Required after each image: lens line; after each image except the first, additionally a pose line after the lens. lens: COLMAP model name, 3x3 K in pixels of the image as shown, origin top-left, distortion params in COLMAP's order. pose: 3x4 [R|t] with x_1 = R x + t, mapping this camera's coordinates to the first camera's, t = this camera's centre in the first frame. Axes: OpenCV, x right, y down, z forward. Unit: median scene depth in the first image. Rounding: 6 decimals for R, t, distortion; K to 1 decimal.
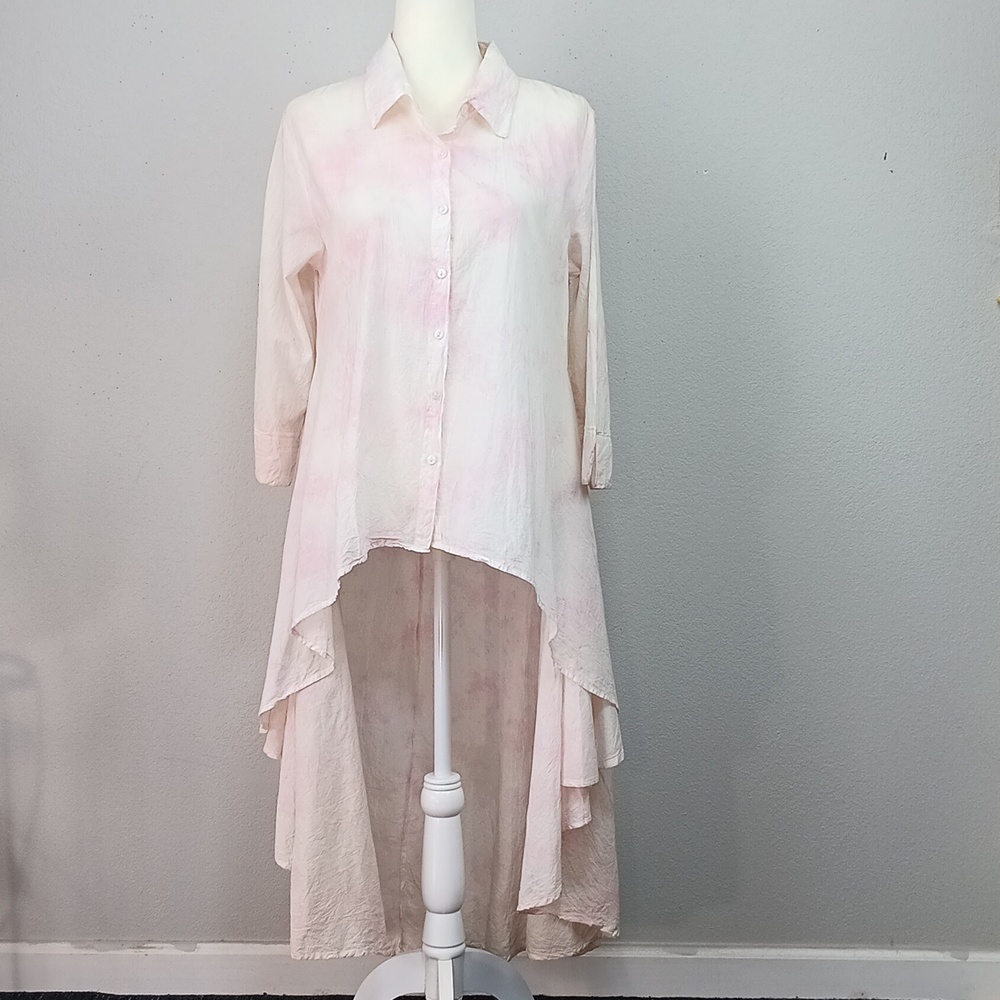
lens RADIAL K [[1729.0, 0, 488.7], [0, 1729.0, 500.5], [0, 0, 1]] dist [0.135373, -0.253382]
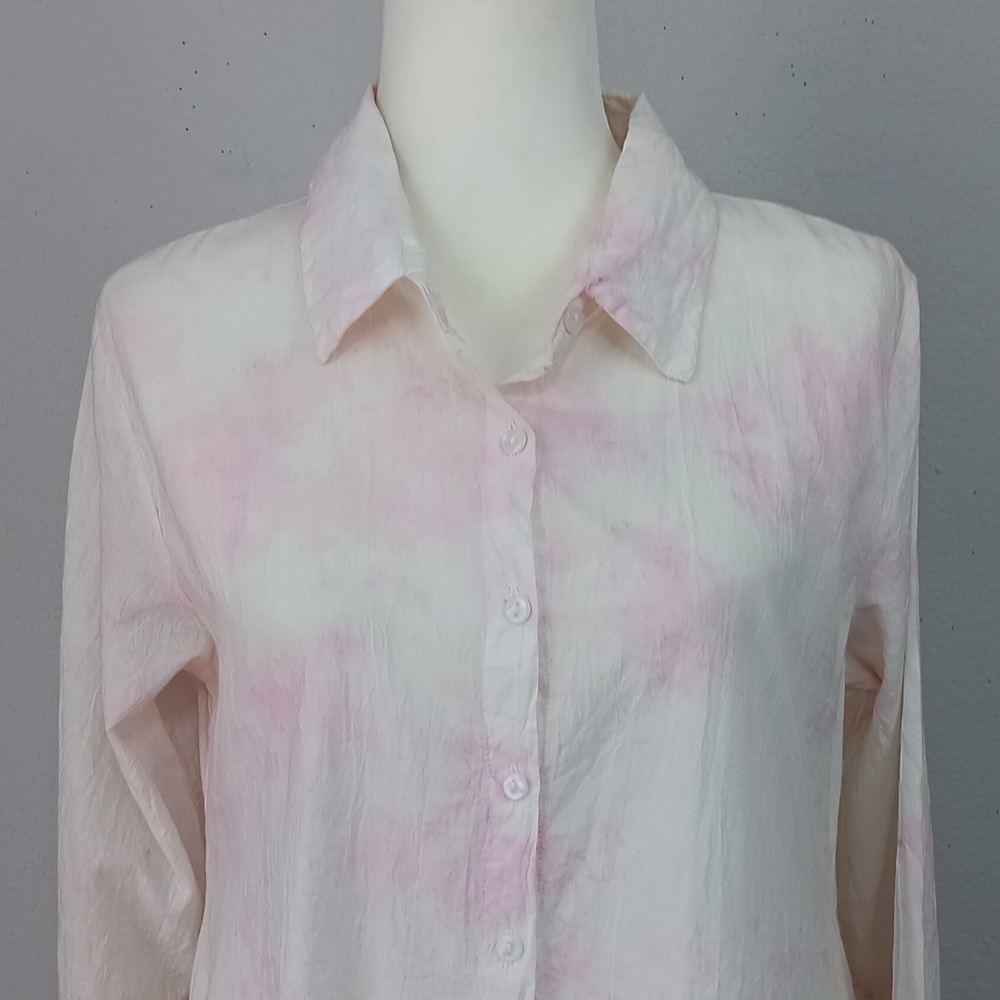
lens RADIAL K [[1729.0, 0, 488.7], [0, 1729.0, 500.5], [0, 0, 1]] dist [0.135373, -0.253382]
pose [[0.998778, -0.011973, -0.047953, -0.014598], [0.014450, 0.998560, 0.051660, -0.203511], [0.047265, -0.052290, 0.997513, 0.639555]]
